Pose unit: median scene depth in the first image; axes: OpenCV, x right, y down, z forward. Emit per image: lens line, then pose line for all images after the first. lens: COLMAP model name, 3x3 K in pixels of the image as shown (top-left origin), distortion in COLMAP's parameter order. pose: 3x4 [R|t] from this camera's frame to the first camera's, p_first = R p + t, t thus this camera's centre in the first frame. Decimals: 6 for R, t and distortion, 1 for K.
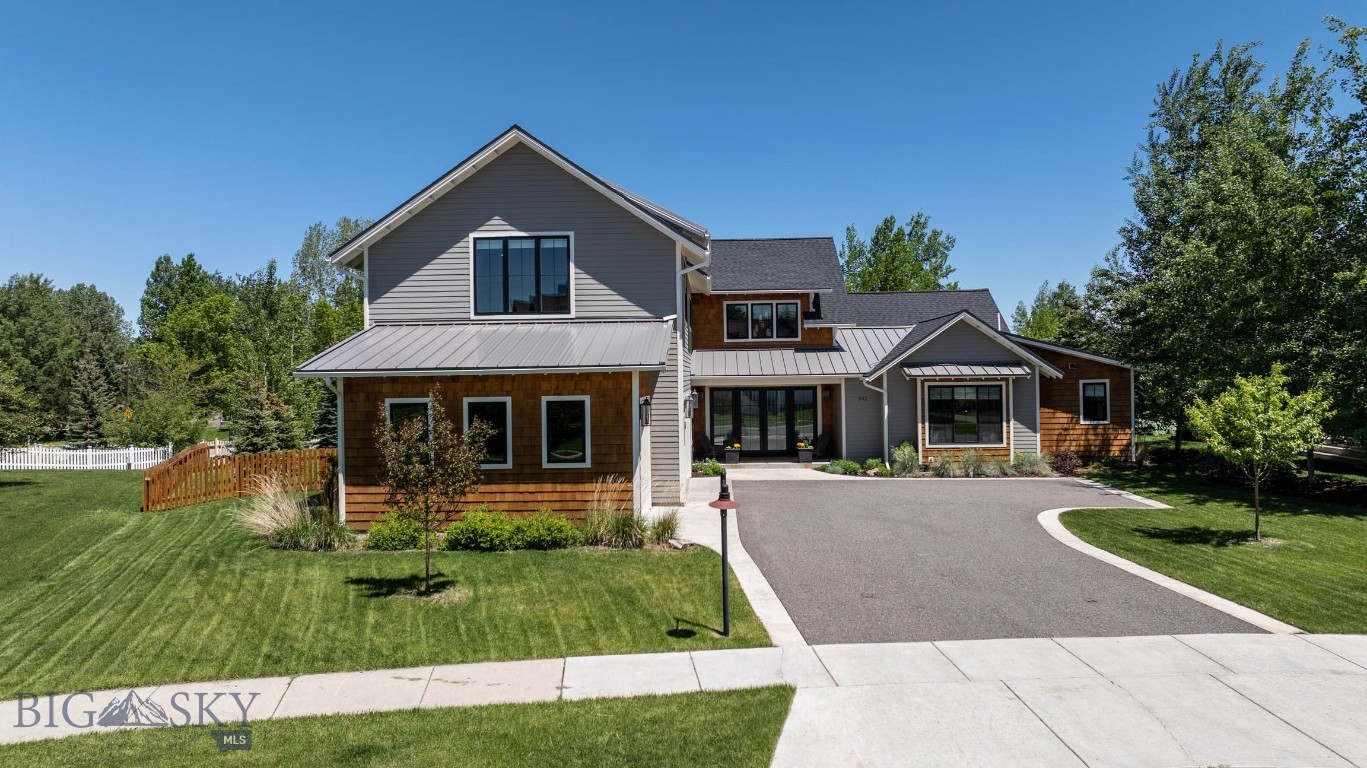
lens RADIAL K [[944.8, 0, 683.5], [0, 944.8, 384.0], [0, 0, 1]] dist [-0.000693, -0.001762]
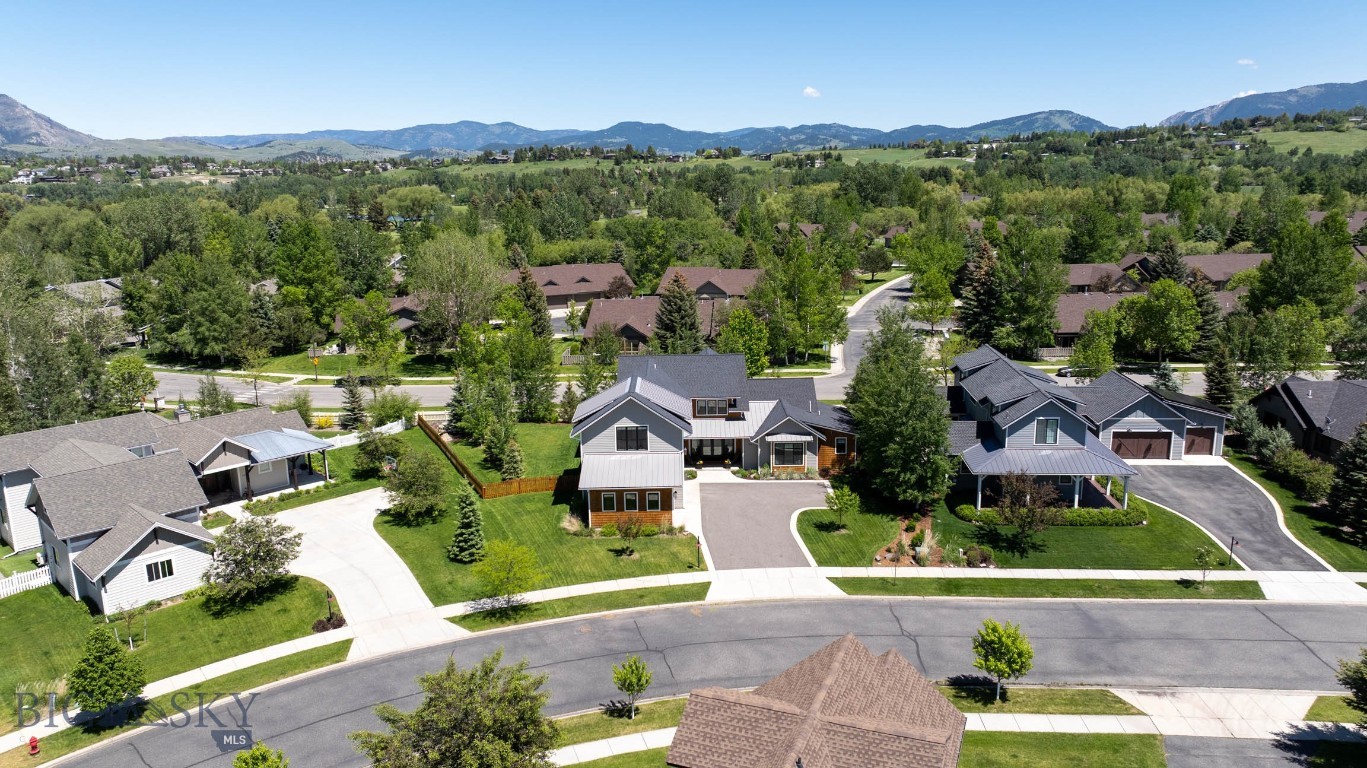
lens RADIAL K [[944.8, 0, 683.5], [0, 944.8, 384.0], [0, 0, 1]] dist [-0.000693, -0.001762]
pose [[0.999314, -0.008093, 0.036142, -0.111665], [-0.000078, 0.975375, 0.220553, -0.954759], [-0.037037, -0.220404, 0.974705, -1.944348]]
